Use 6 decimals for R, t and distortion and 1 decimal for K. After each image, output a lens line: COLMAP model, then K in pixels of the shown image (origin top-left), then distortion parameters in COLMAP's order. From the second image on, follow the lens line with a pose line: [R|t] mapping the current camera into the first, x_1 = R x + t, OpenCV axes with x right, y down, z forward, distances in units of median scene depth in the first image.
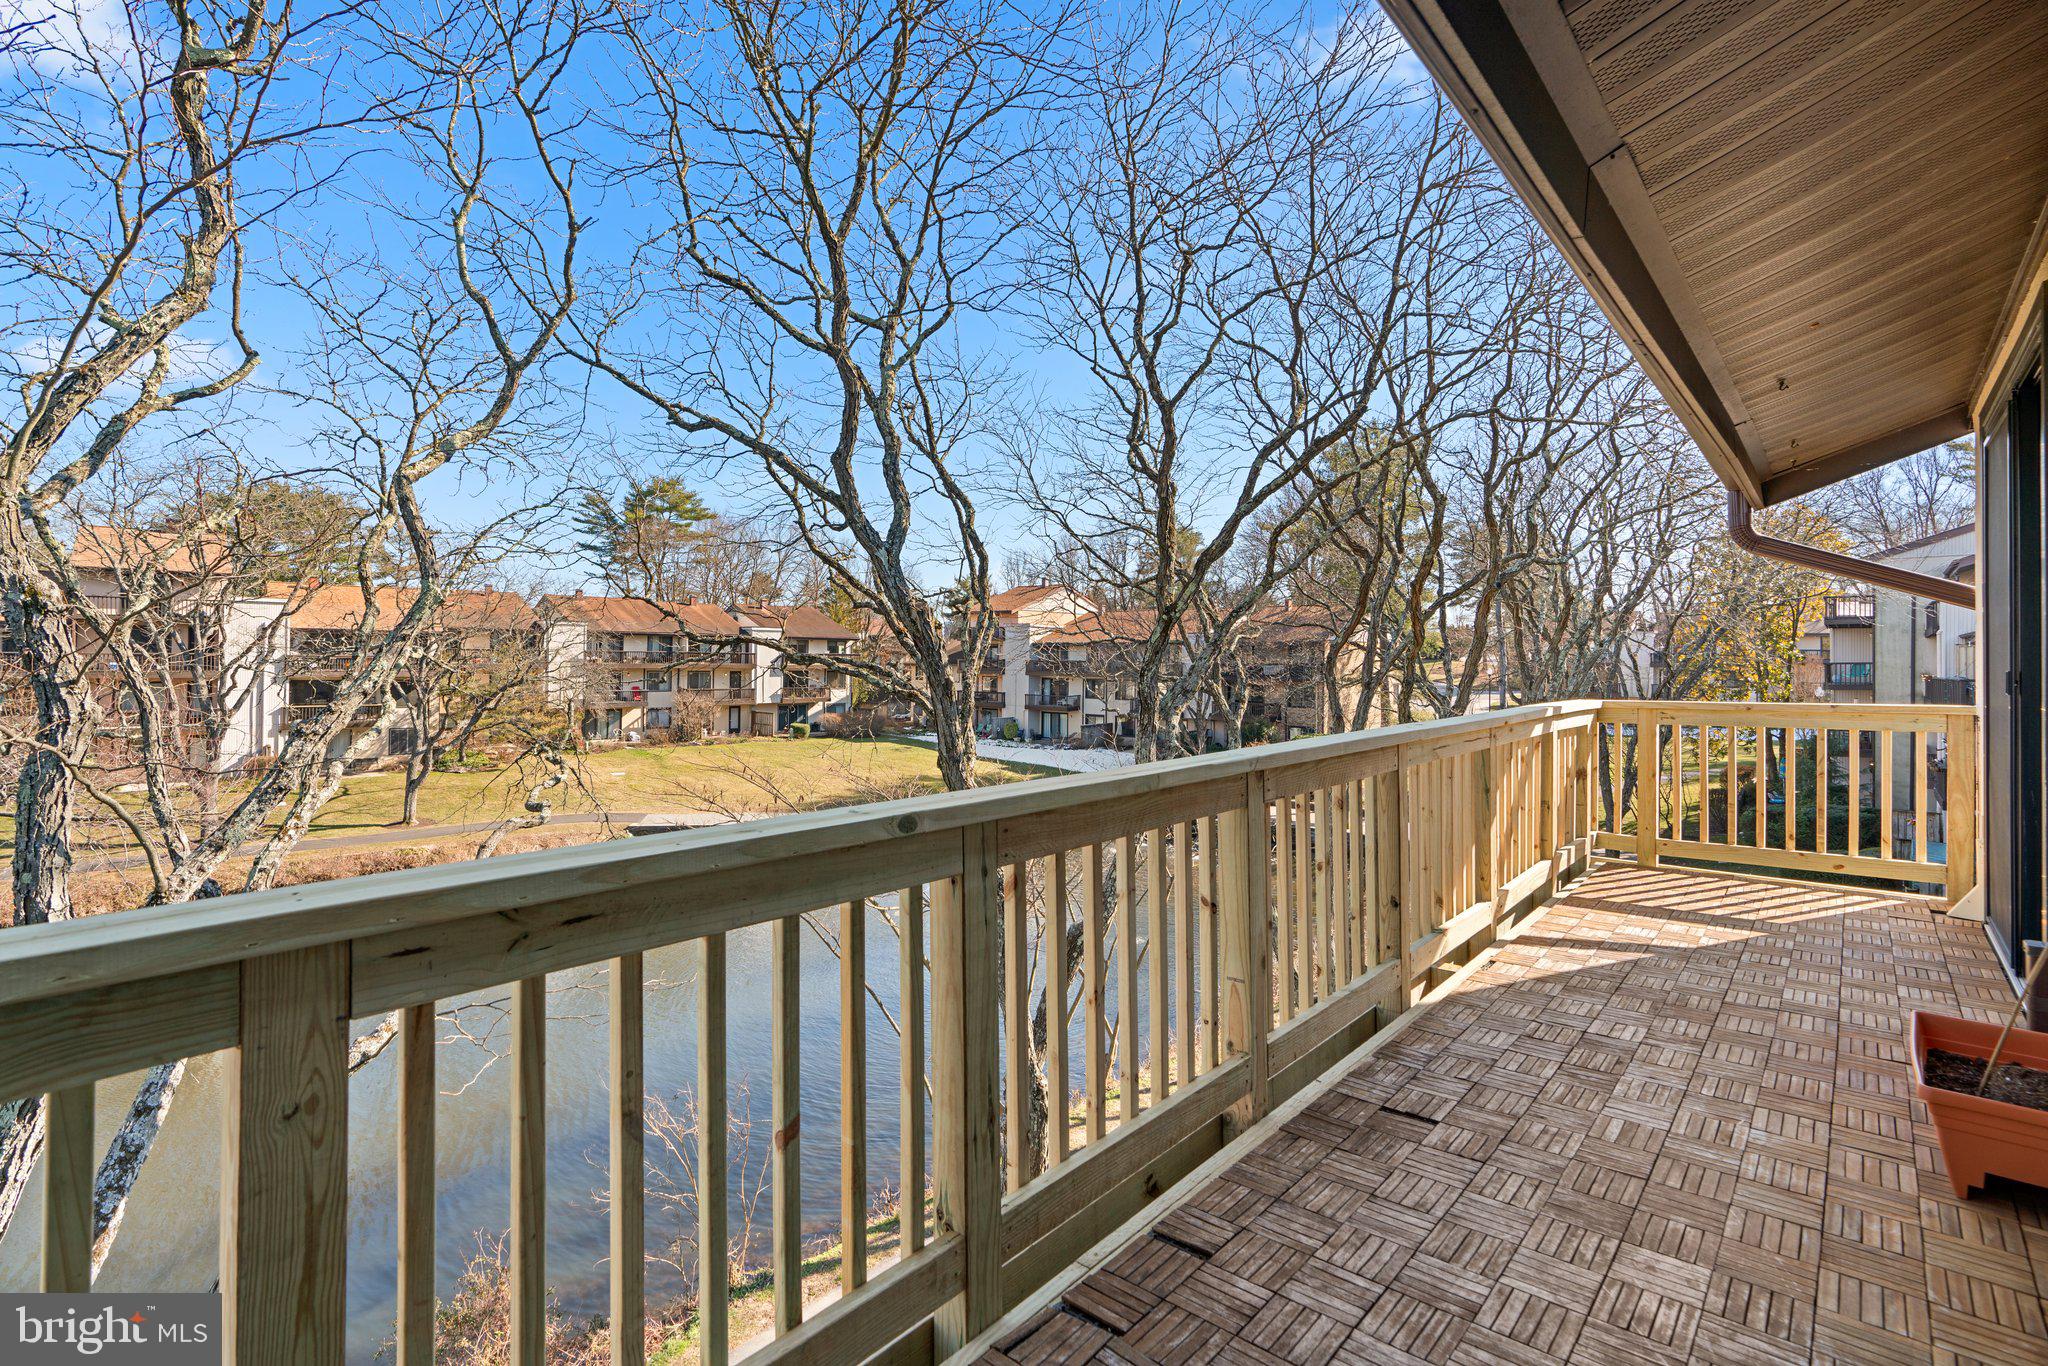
lens RADIAL K [[931.3, 0, 998.2], [0, 931.3, 669.6], [0, 0, 1]] dist [-0.000207, 0.000618]
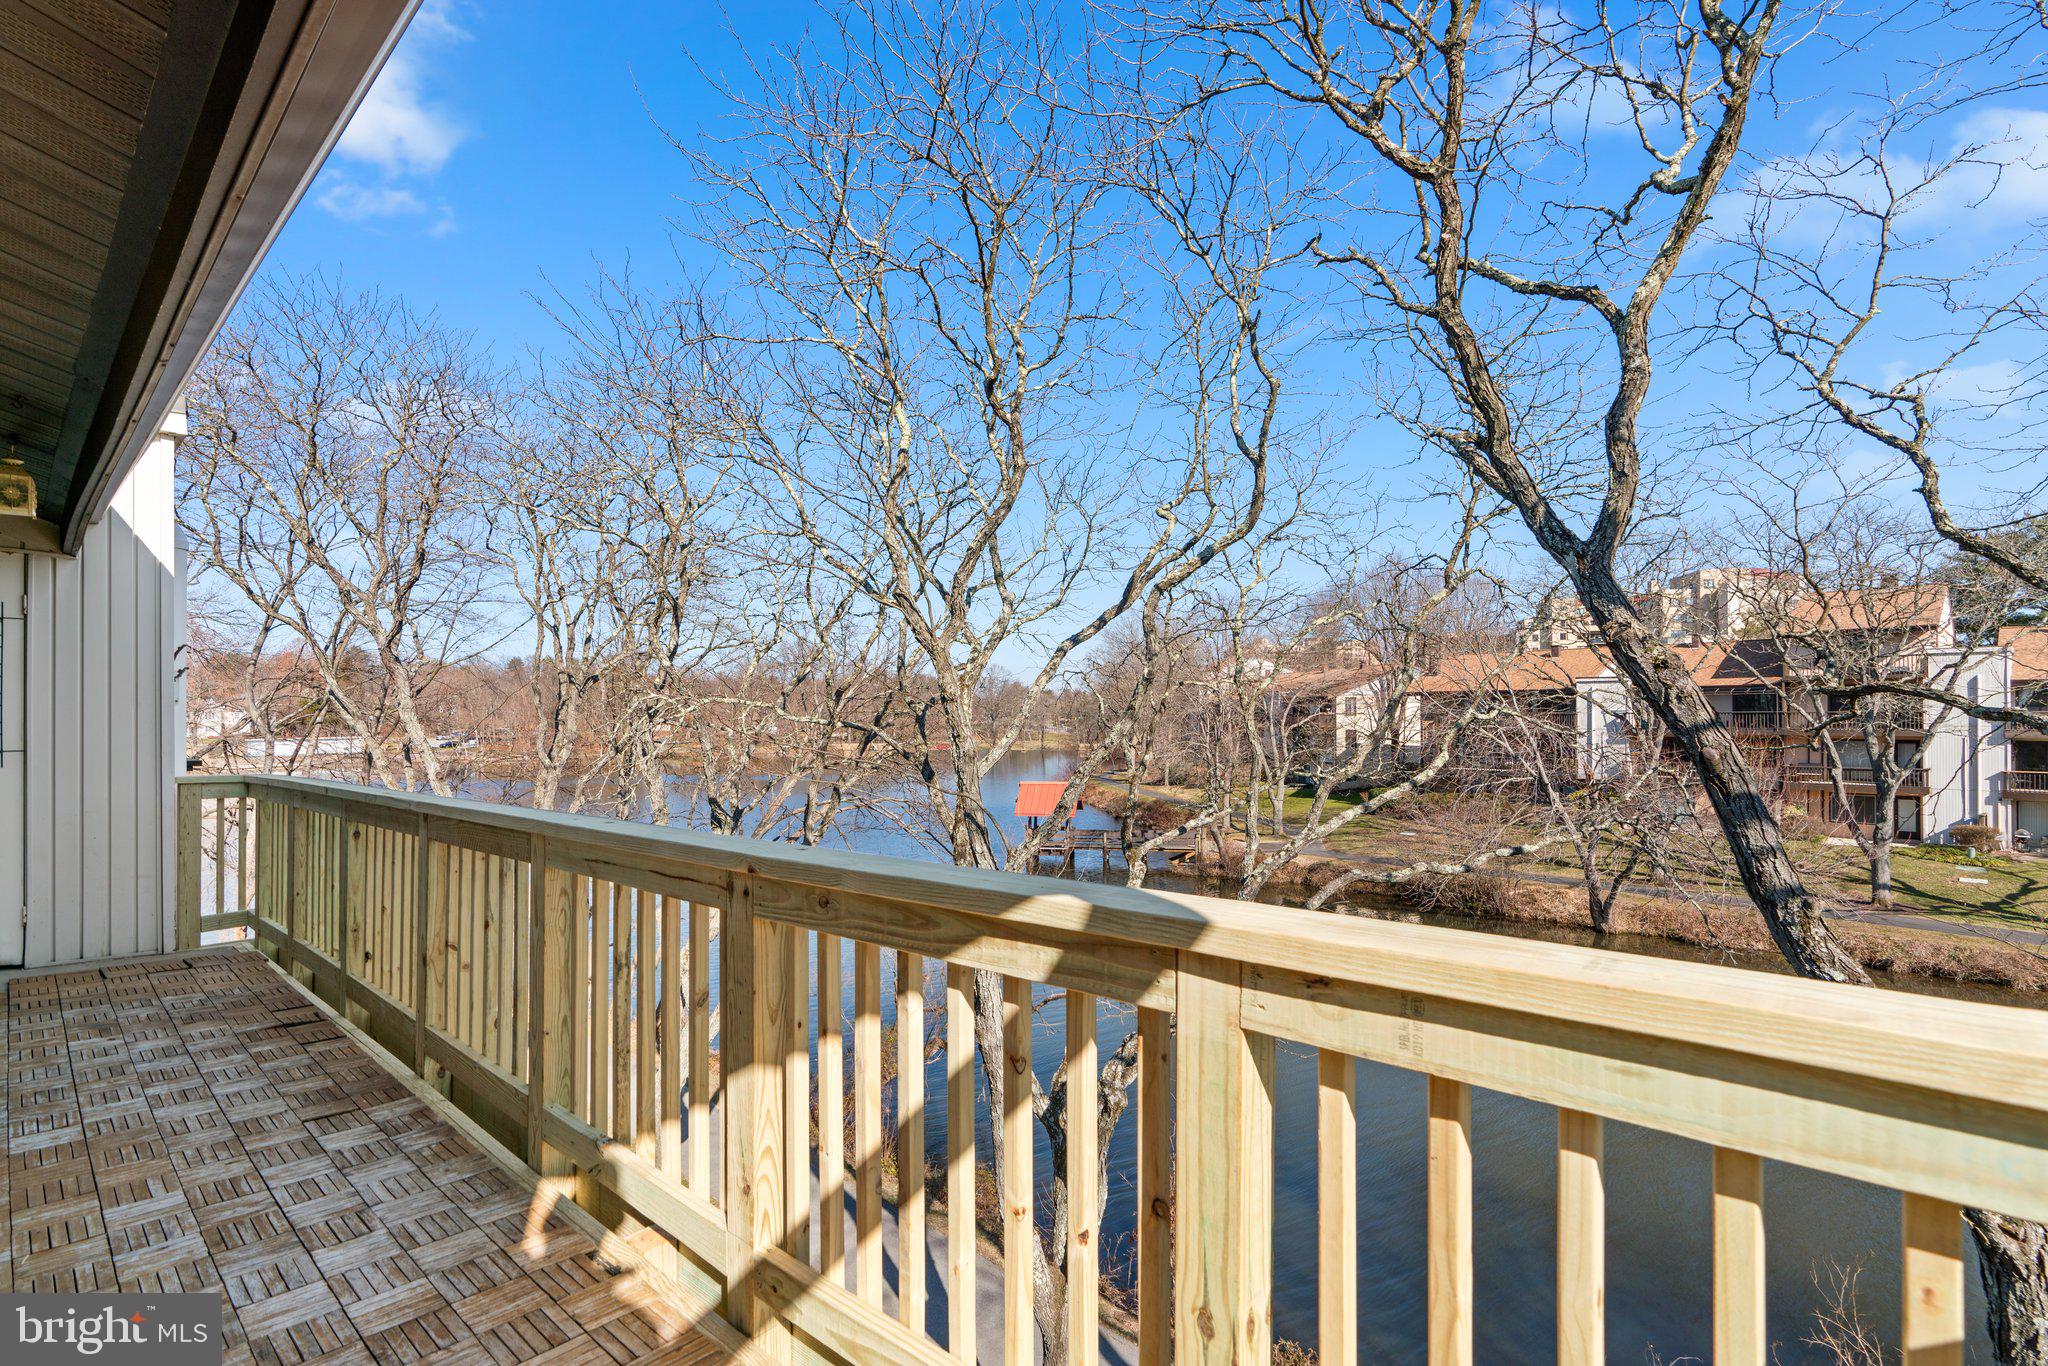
lens RADIAL K [[934.6, 0, 1031.7], [0, 934.6, 705.3], [0, 0, 1]] dist [-0.005647, 0.001074]
pose [[0.026126, -0.022732, -0.999400, 1.437716], [-0.001091, 0.999740, -0.022768, -0.003634], [0.999658, 0.001685, 0.026094, 1.619161]]
